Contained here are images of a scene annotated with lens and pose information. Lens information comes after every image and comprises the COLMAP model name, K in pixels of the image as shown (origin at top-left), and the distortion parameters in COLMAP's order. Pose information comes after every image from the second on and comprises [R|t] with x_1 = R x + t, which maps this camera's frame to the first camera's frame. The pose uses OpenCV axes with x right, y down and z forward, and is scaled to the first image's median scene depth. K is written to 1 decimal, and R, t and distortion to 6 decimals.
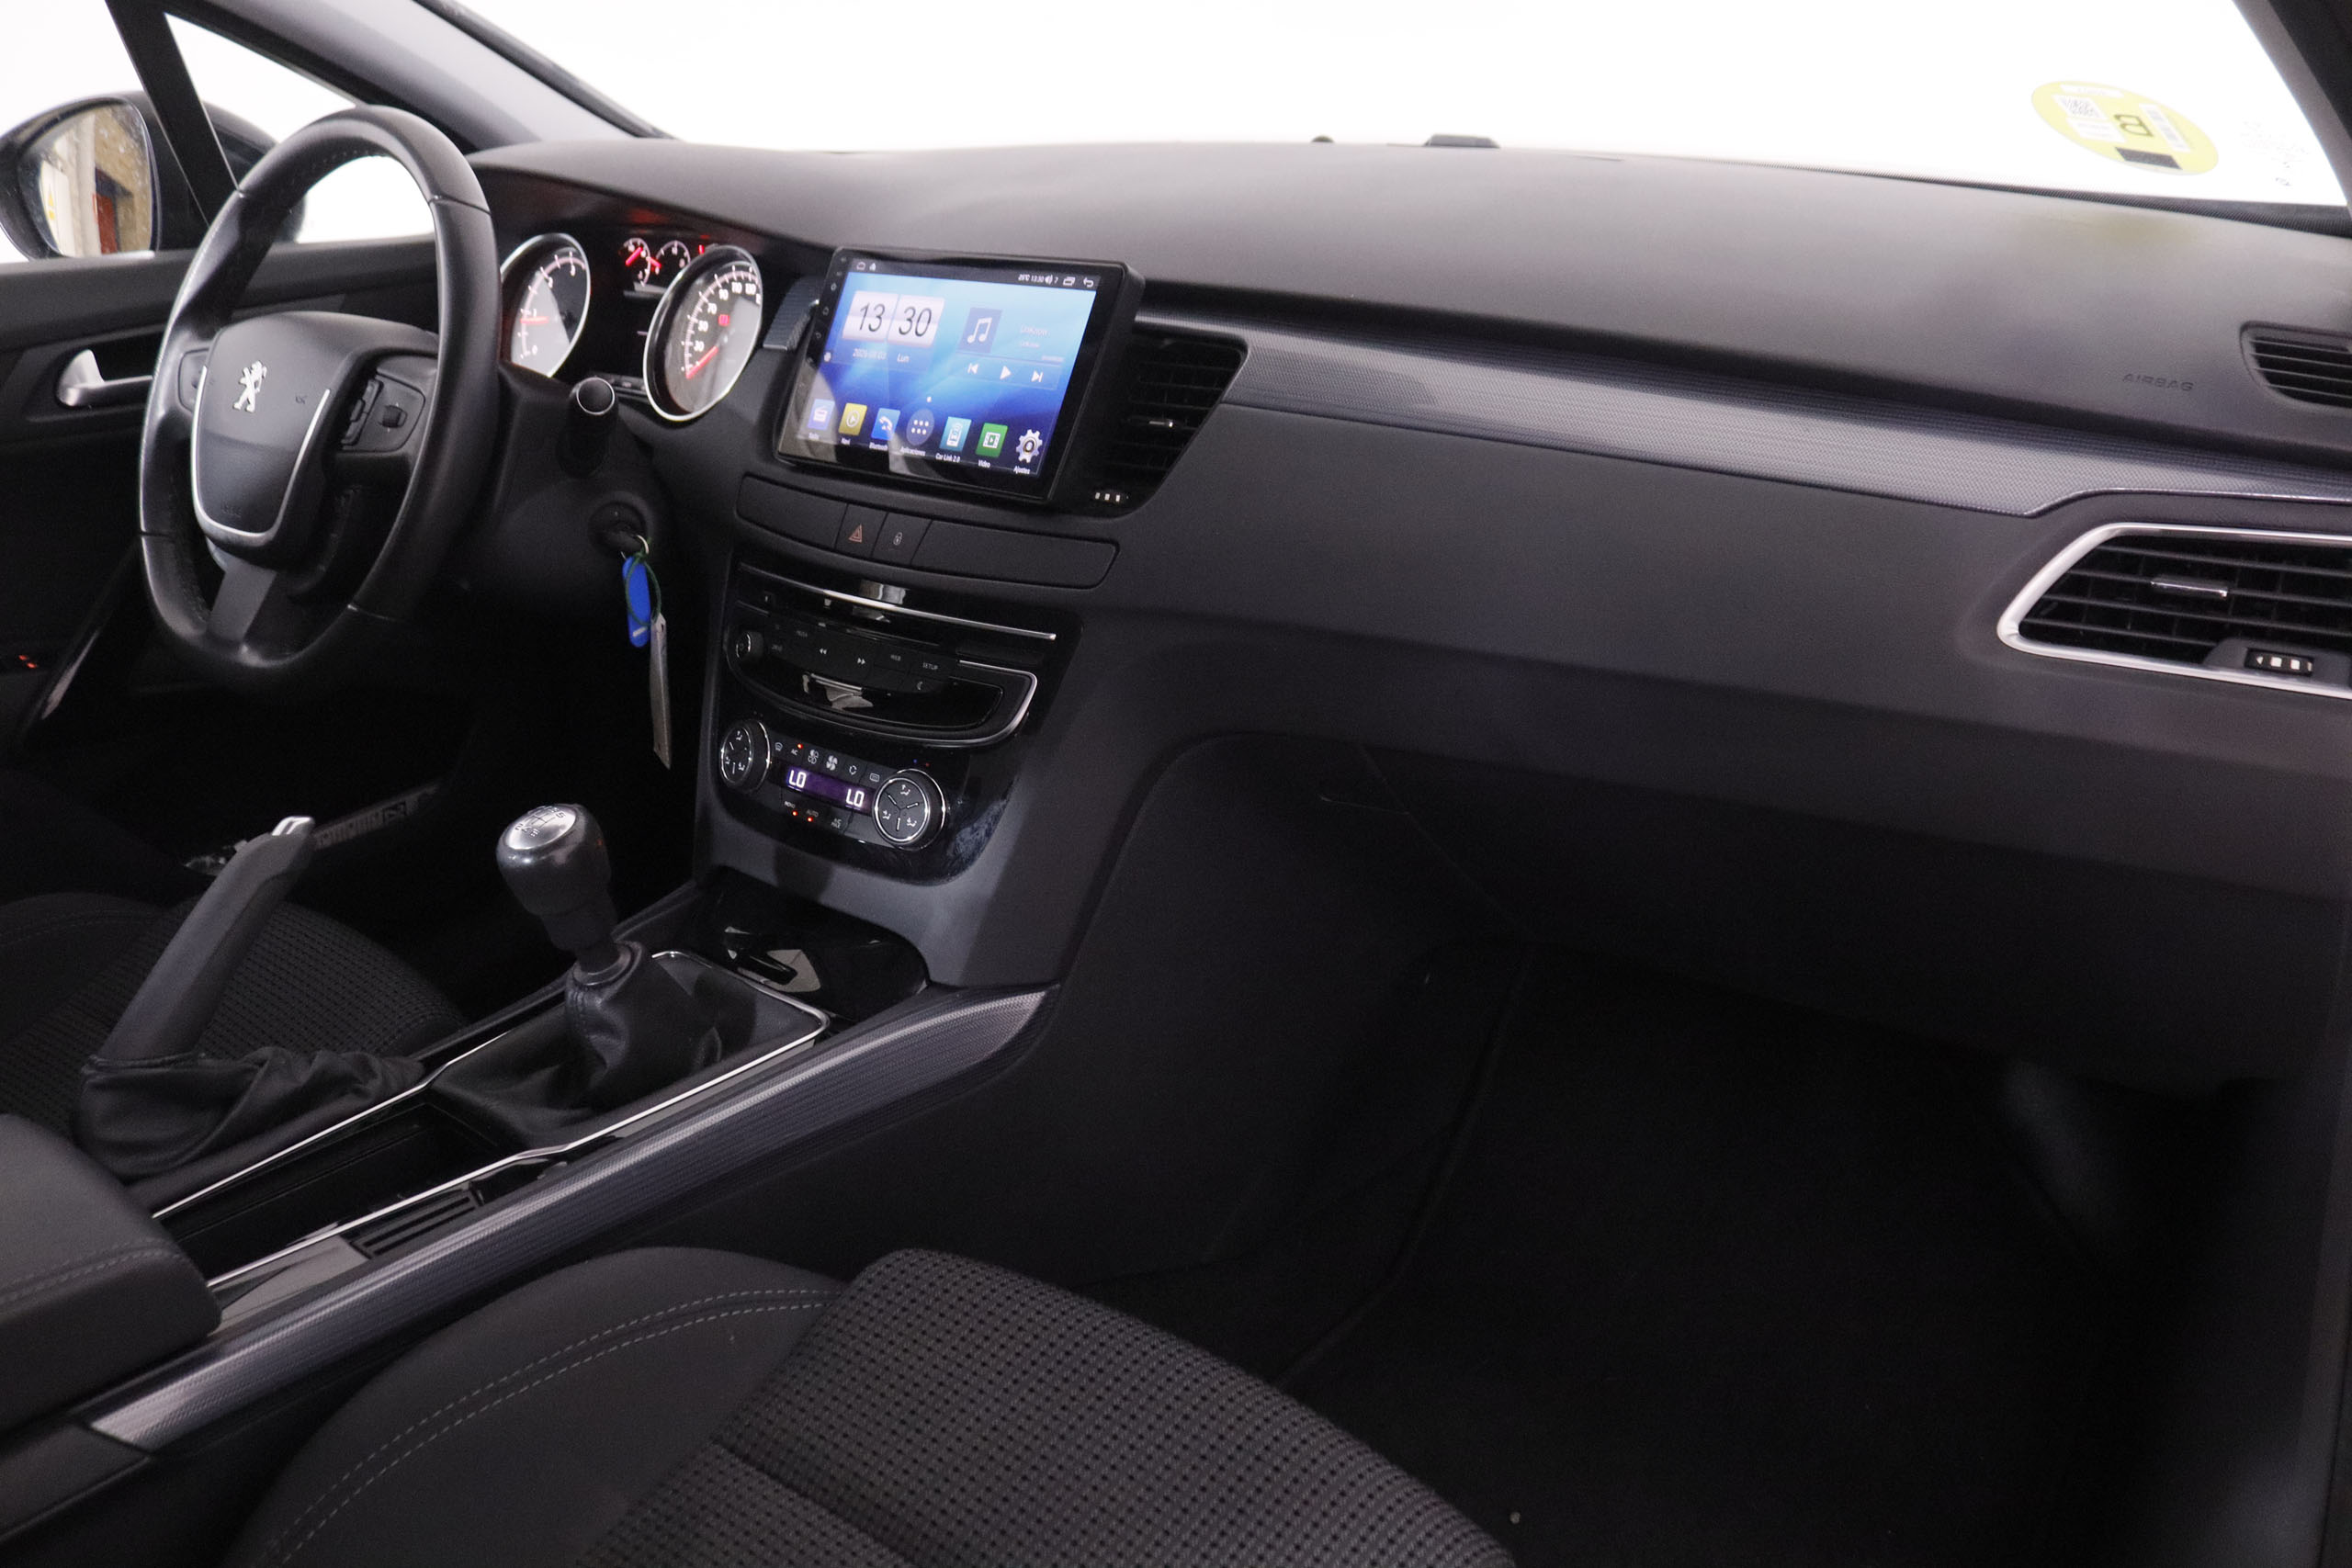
lens RADIAL K [[1849.0, 0, 1176.0], [0, 1849.0, 784.0], [0, 0, 1]] dist [-0.152932, 0.137257]
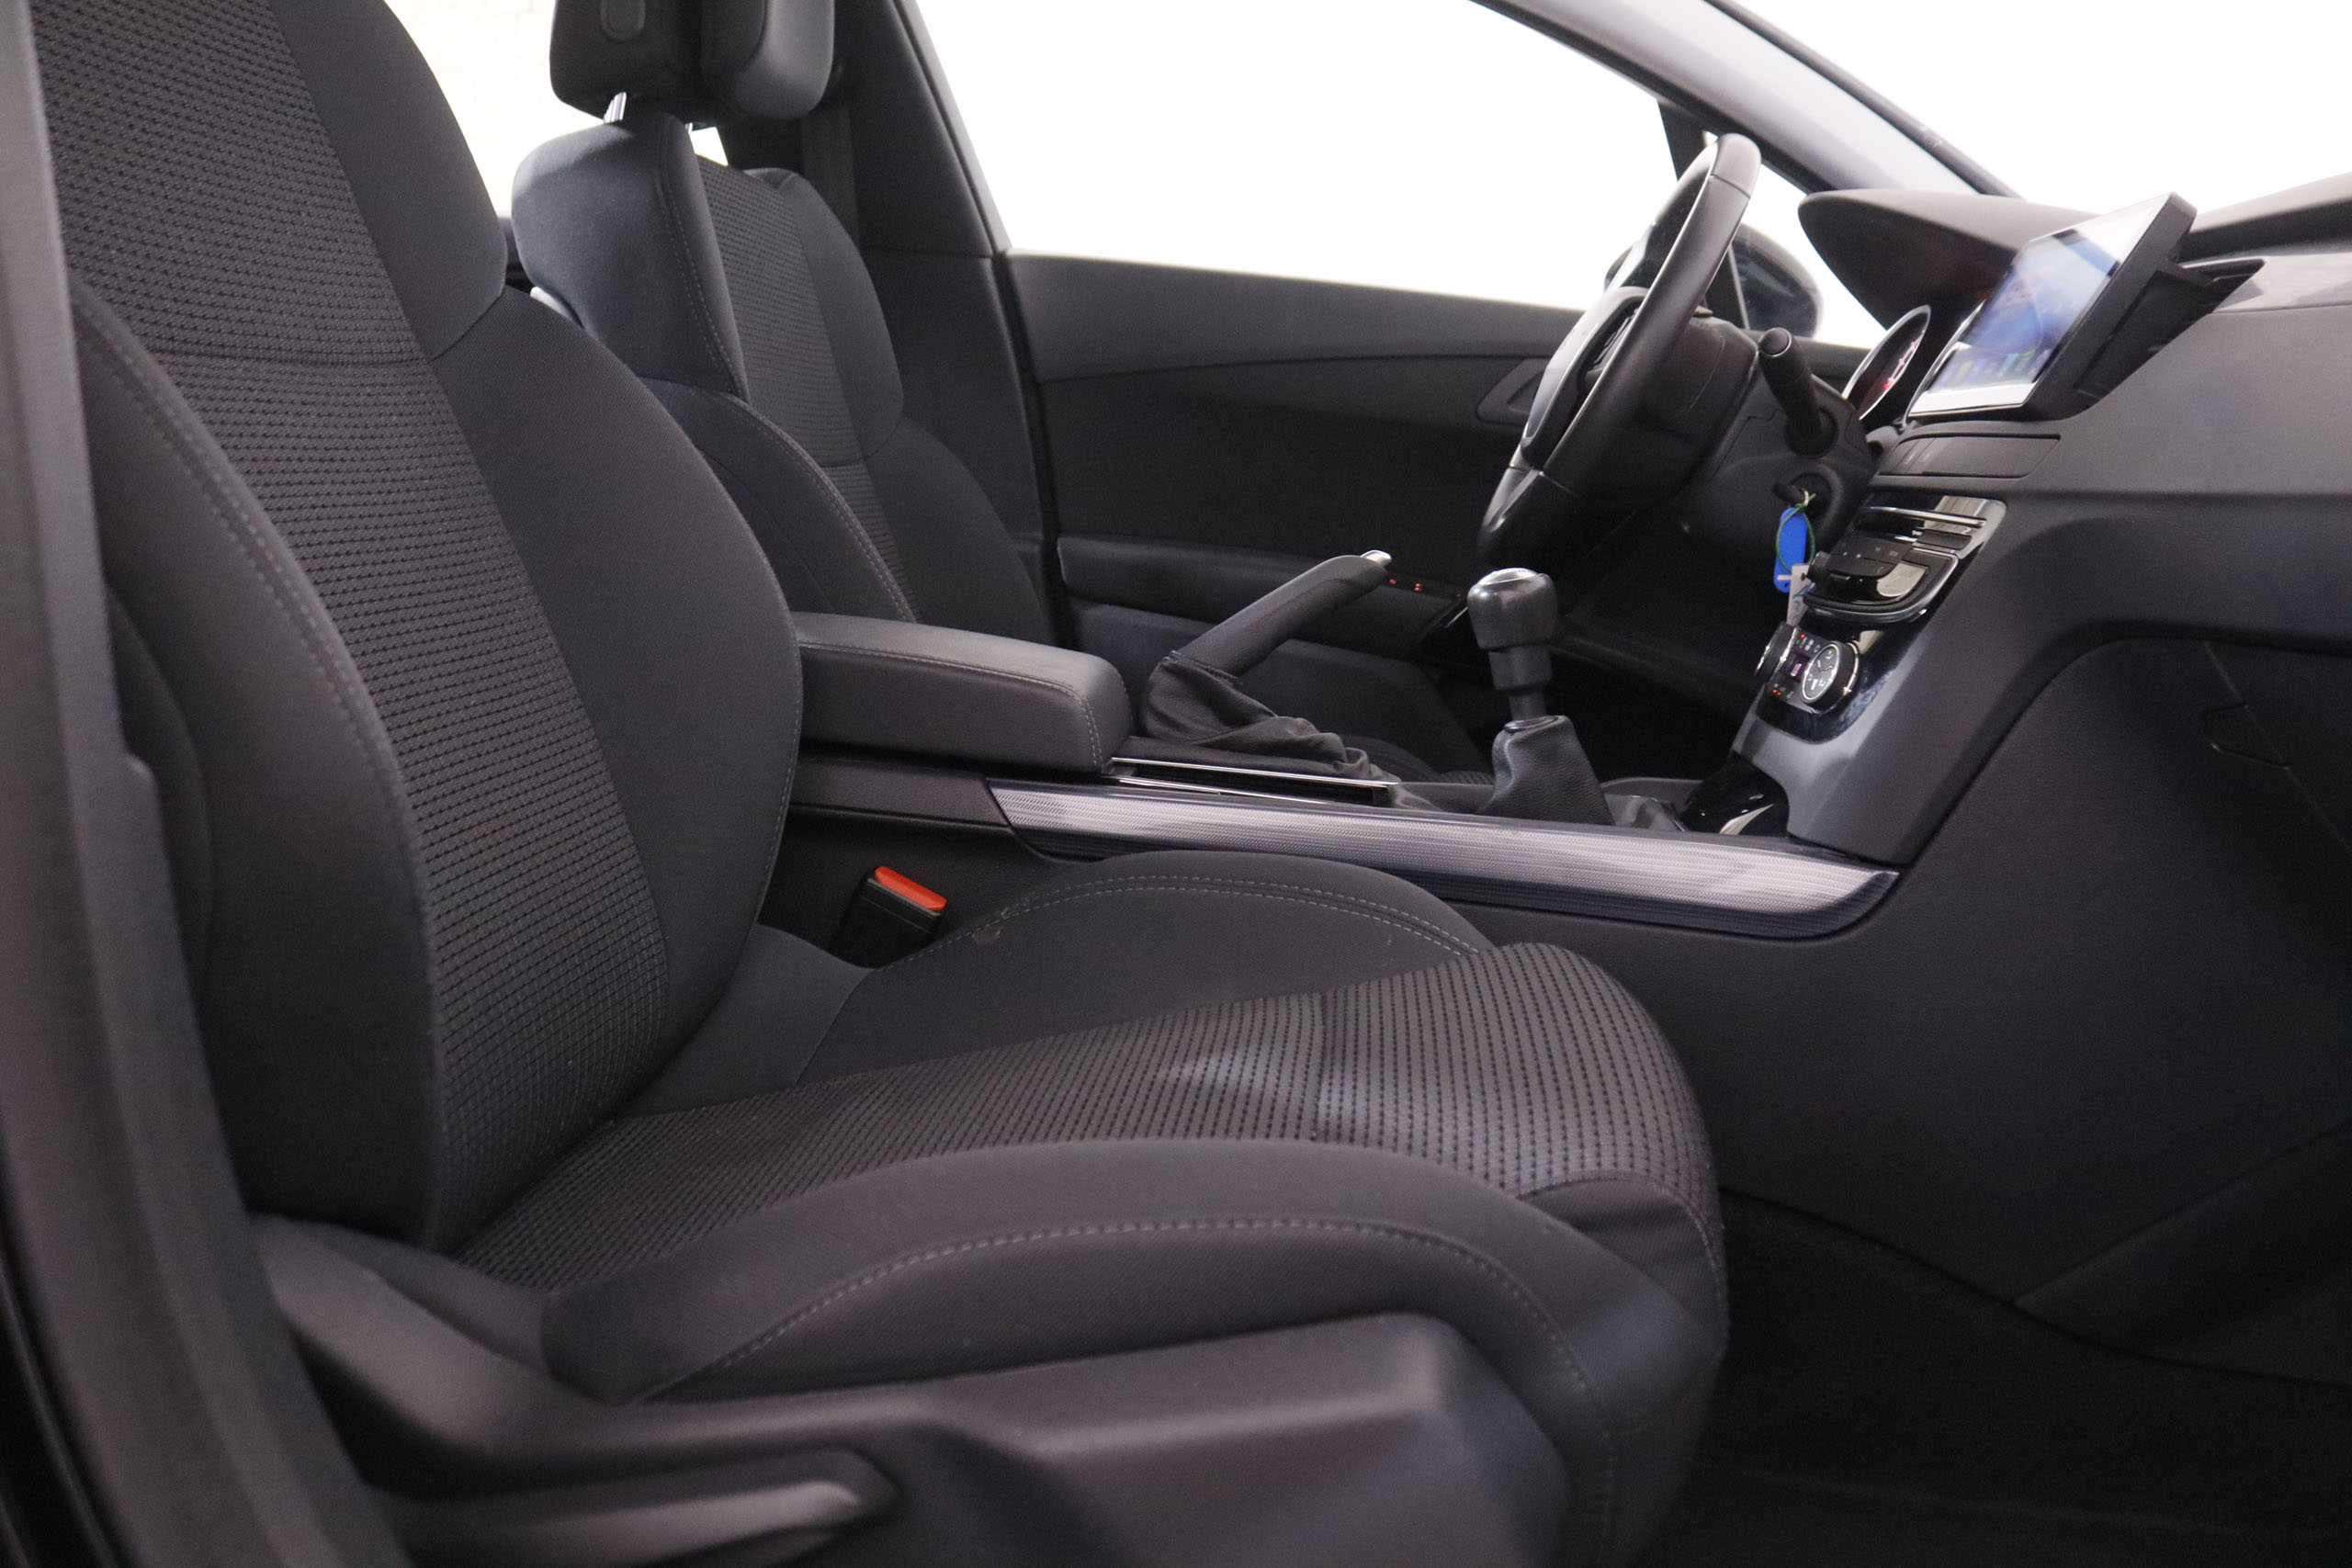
lens RADIAL K [[1849.0, 0, 1176.0], [0, 1849.0, 784.0], [0, 0, 1]] dist [-0.152932, 0.137257]
pose [[0.589957, 0.240230, -0.770869, 0.418749], [-0.386627, 0.922197, -0.008502, 0.208917], [0.708851, 0.303055, 0.636937, 0.091114]]
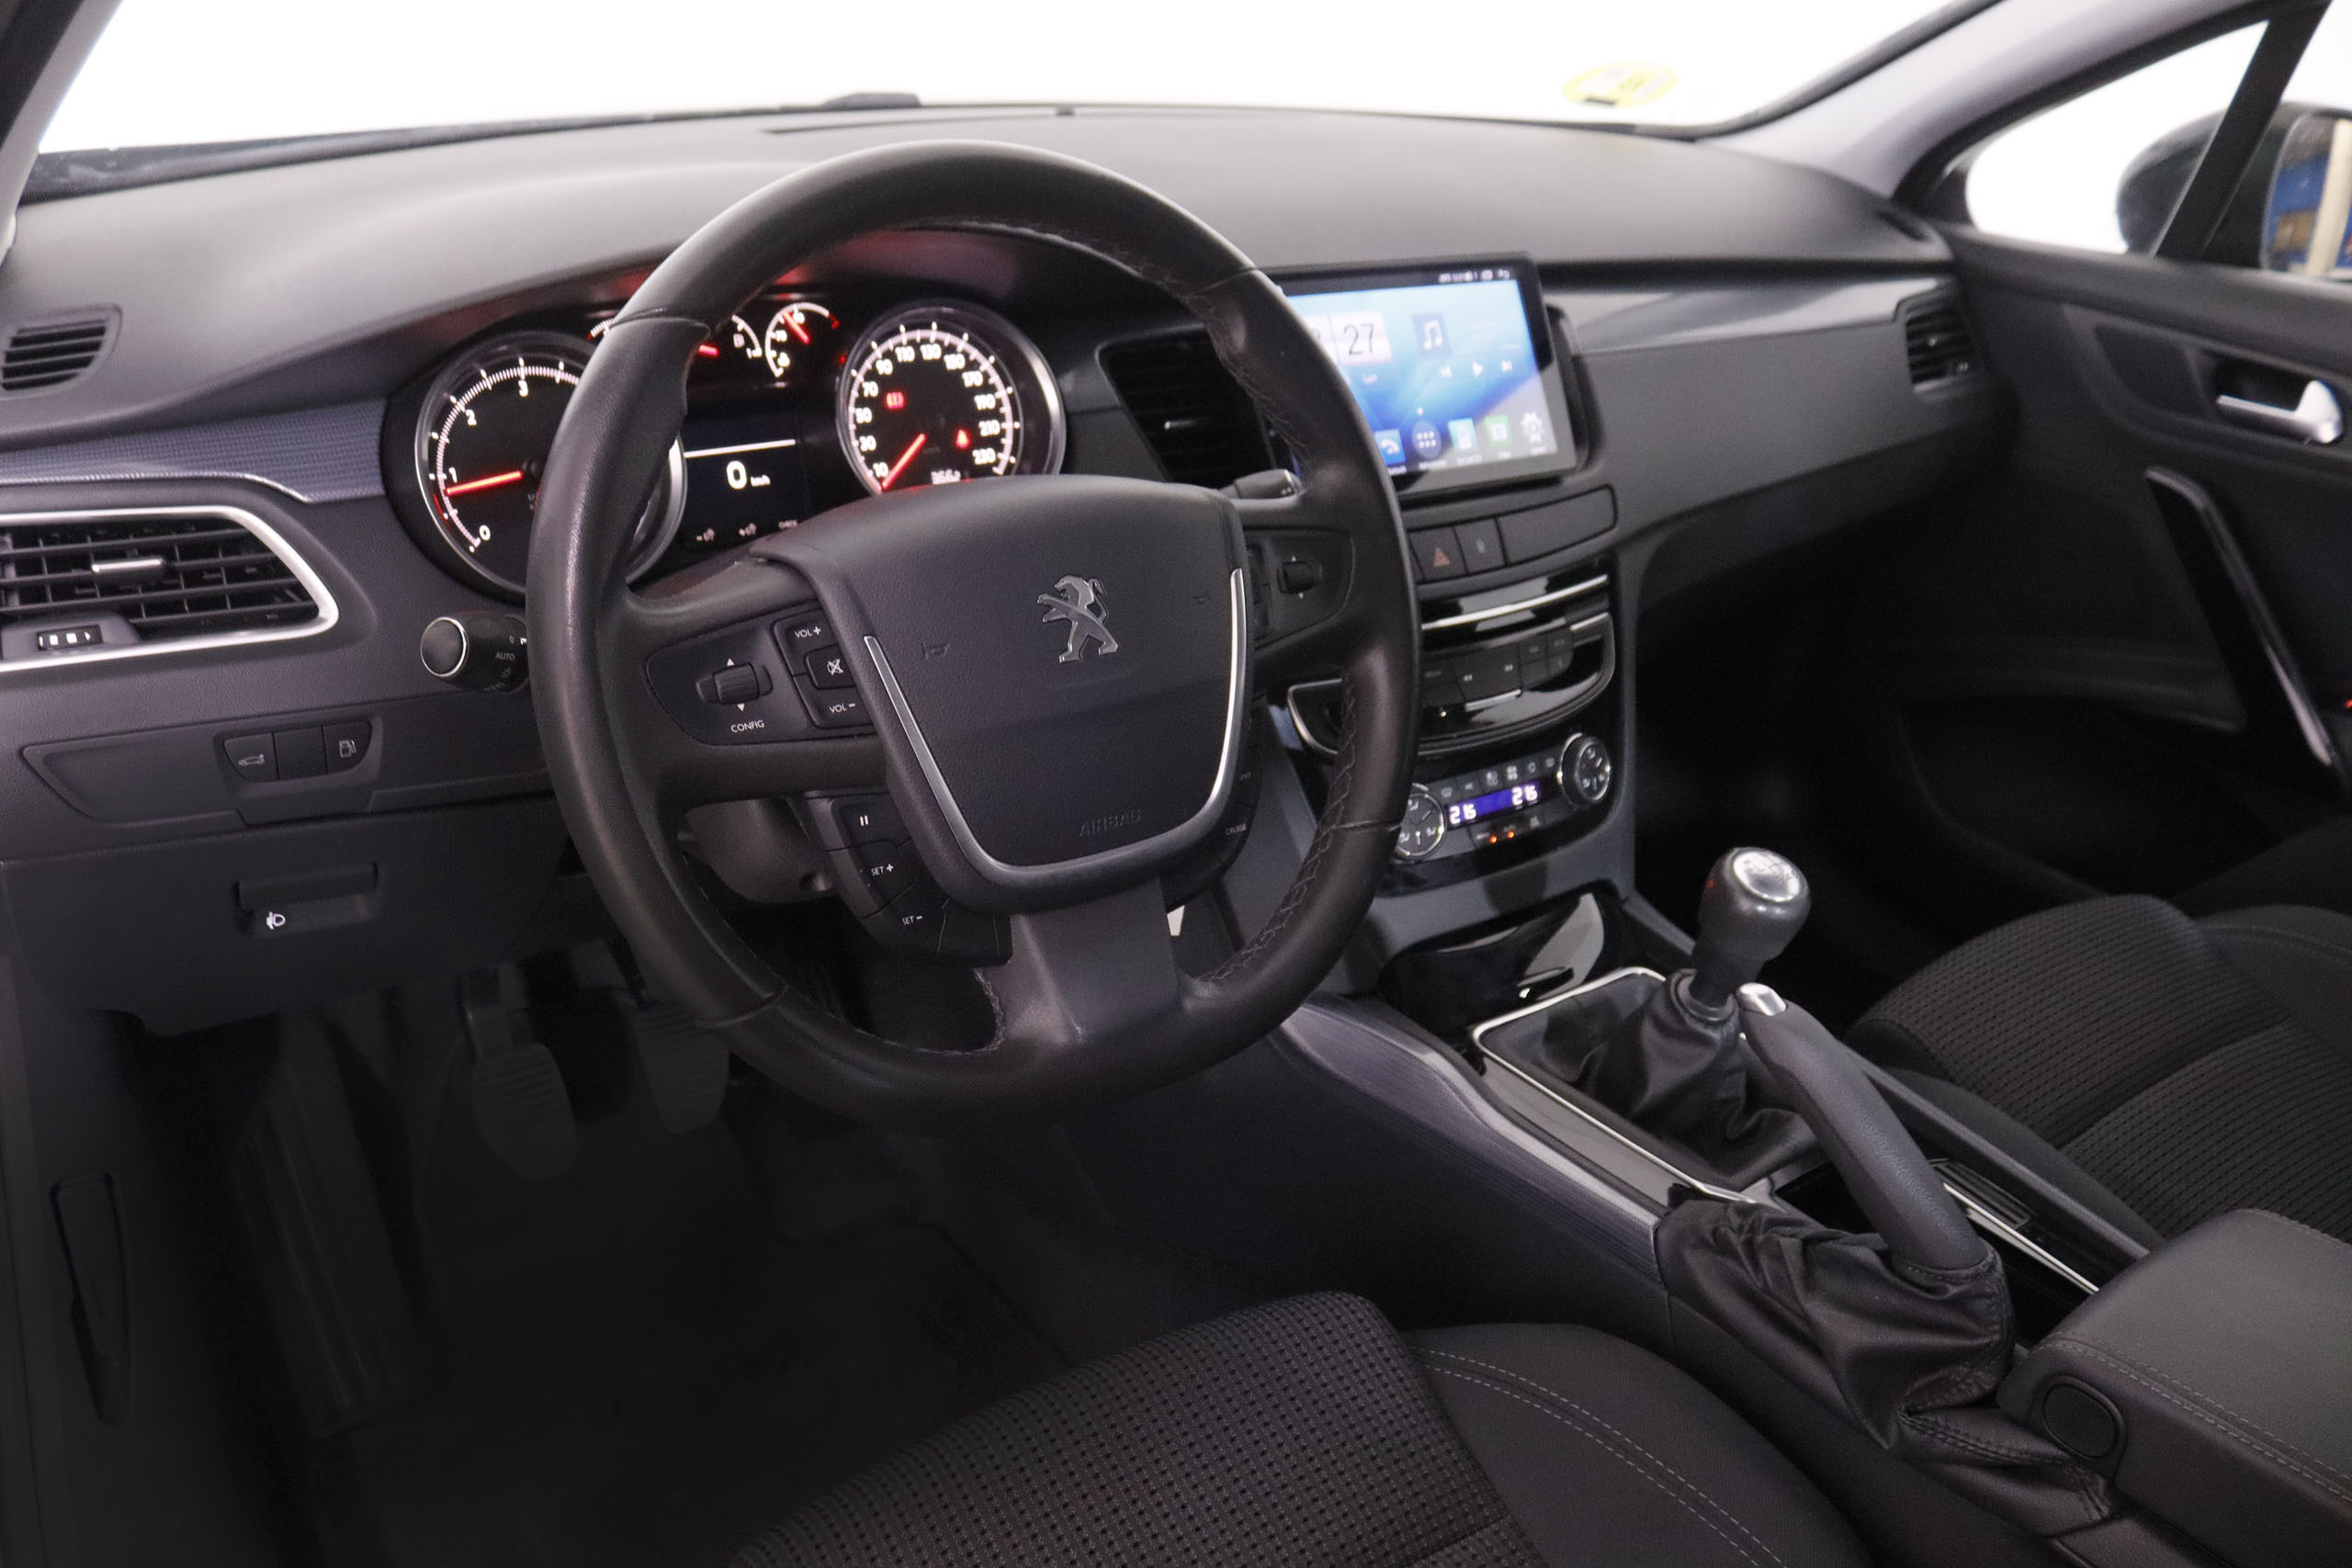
lens RADIAL K [[1849.0, 0, 1176.0], [0, 1849.0, 784.0], [0, 0, 1]] dist [-0.152932, 0.137257]
pose [[0.282261, -0.388977, 0.876941, -1.152560], [0.306722, 0.902721, 0.301688, -0.376076], [-0.908983, 0.183822, 0.374110, 0.796902]]
